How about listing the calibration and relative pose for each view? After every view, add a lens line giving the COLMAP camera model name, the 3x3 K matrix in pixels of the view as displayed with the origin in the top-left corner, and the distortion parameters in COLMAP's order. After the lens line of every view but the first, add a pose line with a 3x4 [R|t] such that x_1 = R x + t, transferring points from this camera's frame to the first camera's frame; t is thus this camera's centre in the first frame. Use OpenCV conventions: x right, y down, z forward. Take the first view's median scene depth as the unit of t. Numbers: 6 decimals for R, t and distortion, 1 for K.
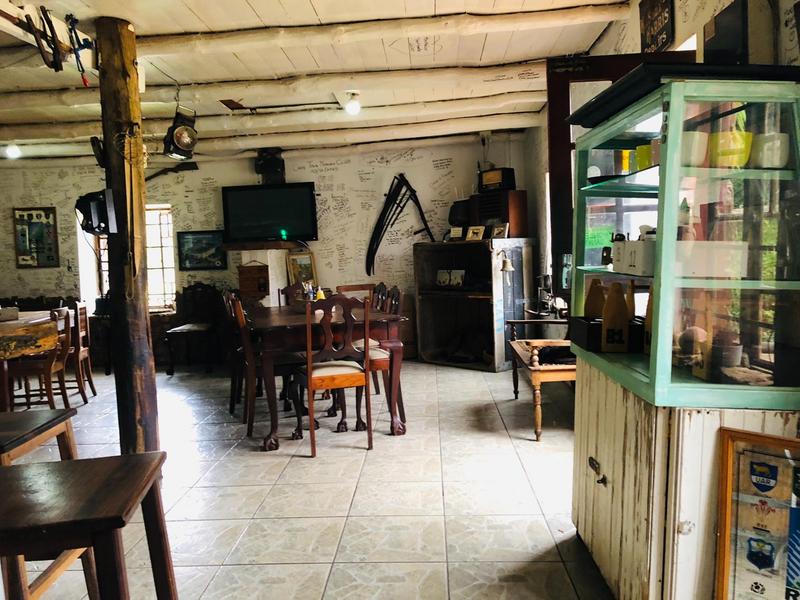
lens RADIAL K [[667.0, 0, 396.0], [0, 667.0, 294.5], [0, 0, 1]] dist [0.046120, -0.012218]
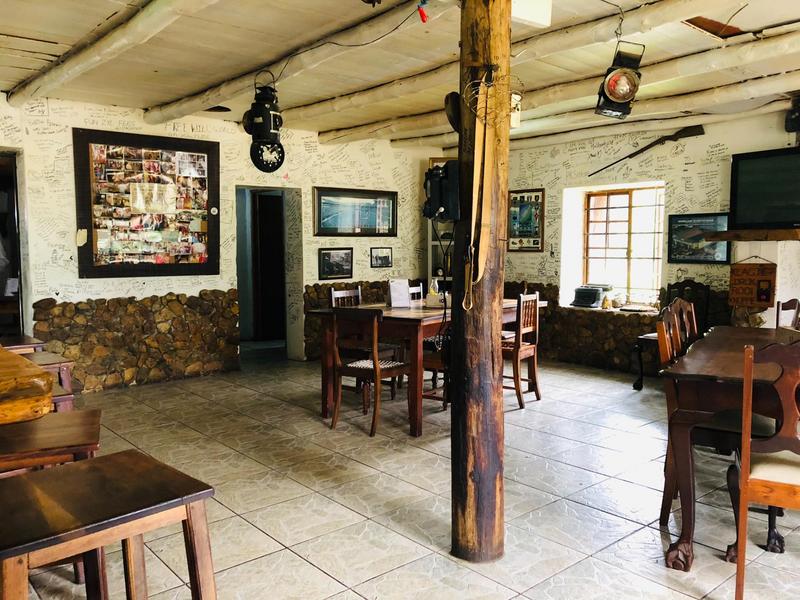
lens RADIAL K [[667.0, 0, 396.0], [0, 667.0, 294.5], [0, 0, 1]] dist [0.046120, -0.012218]
pose [[0.694472, 0.091721, -0.713650, 0.032482], [-0.071240, 0.995733, 0.058649, -0.022120], [0.715984, 0.010111, 0.698043, 0.202694]]
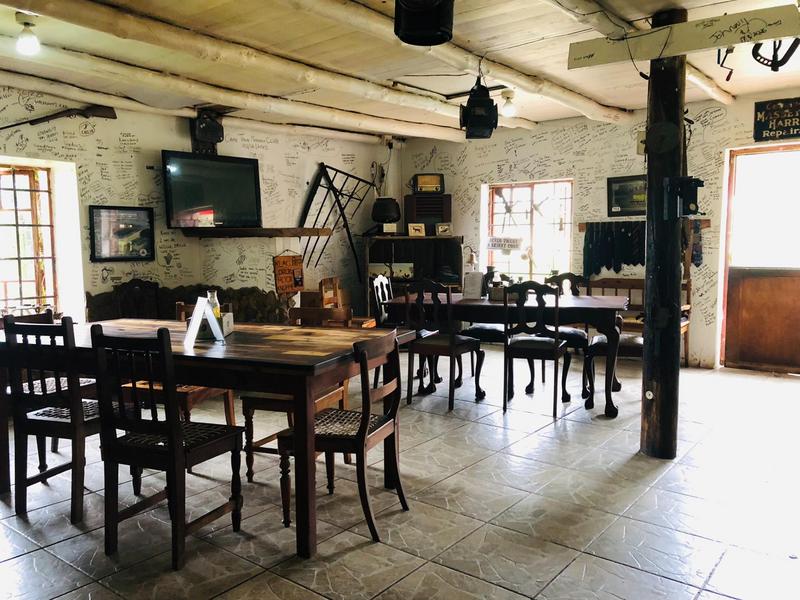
lens RADIAL K [[667.0, 0, 396.0], [0, 667.0, 294.5], [0, 0, 1]] dist [0.046120, -0.012218]
pose [[0.559538, -0.035384, 0.828049, -0.733591], [0.036790, 0.999164, 0.017836, -0.003579], [-0.827988, 0.020484, 0.560372, 0.366912]]
